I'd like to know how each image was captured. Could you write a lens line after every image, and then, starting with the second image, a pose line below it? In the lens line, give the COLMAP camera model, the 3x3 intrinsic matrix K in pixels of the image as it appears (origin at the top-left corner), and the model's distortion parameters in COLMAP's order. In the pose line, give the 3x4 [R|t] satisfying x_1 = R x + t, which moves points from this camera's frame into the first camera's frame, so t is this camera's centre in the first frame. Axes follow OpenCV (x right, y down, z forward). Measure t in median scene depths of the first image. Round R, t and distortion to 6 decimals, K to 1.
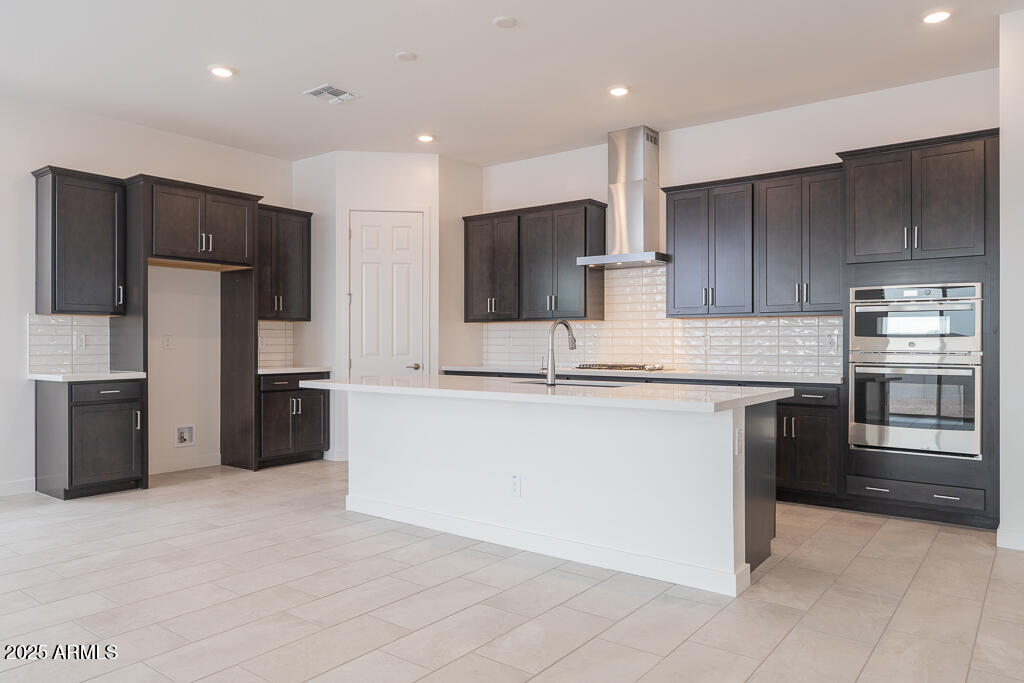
lens RADIAL K [[704.5, 0, 511.9], [0, 704.5, 344.6], [0, 0, 1]] dist [0.002484, 0.000354]
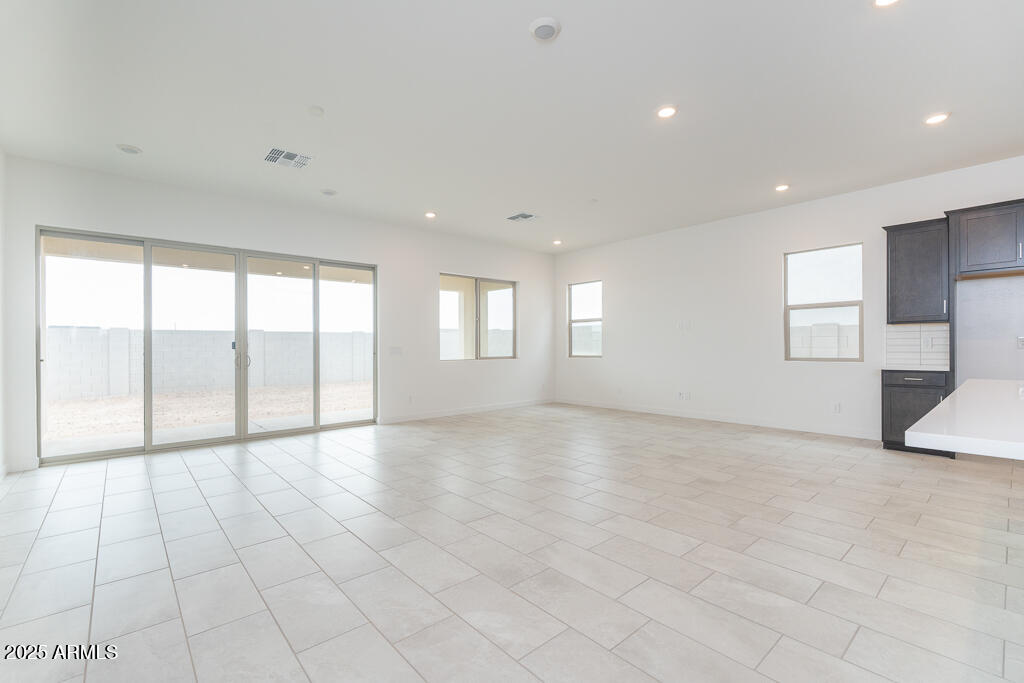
lens RADIAL K [[452.6, 0, 512.9], [0, 452.6, 343.1], [0, 0, 1]] dist [-0.000050, -0.000089]
pose [[-0.197223, -0.003328, -0.980353, 0.568801], [0.003833, 0.999984, -0.004166, -0.003397], [0.980351, -0.004579, -0.197207, 0.507791]]
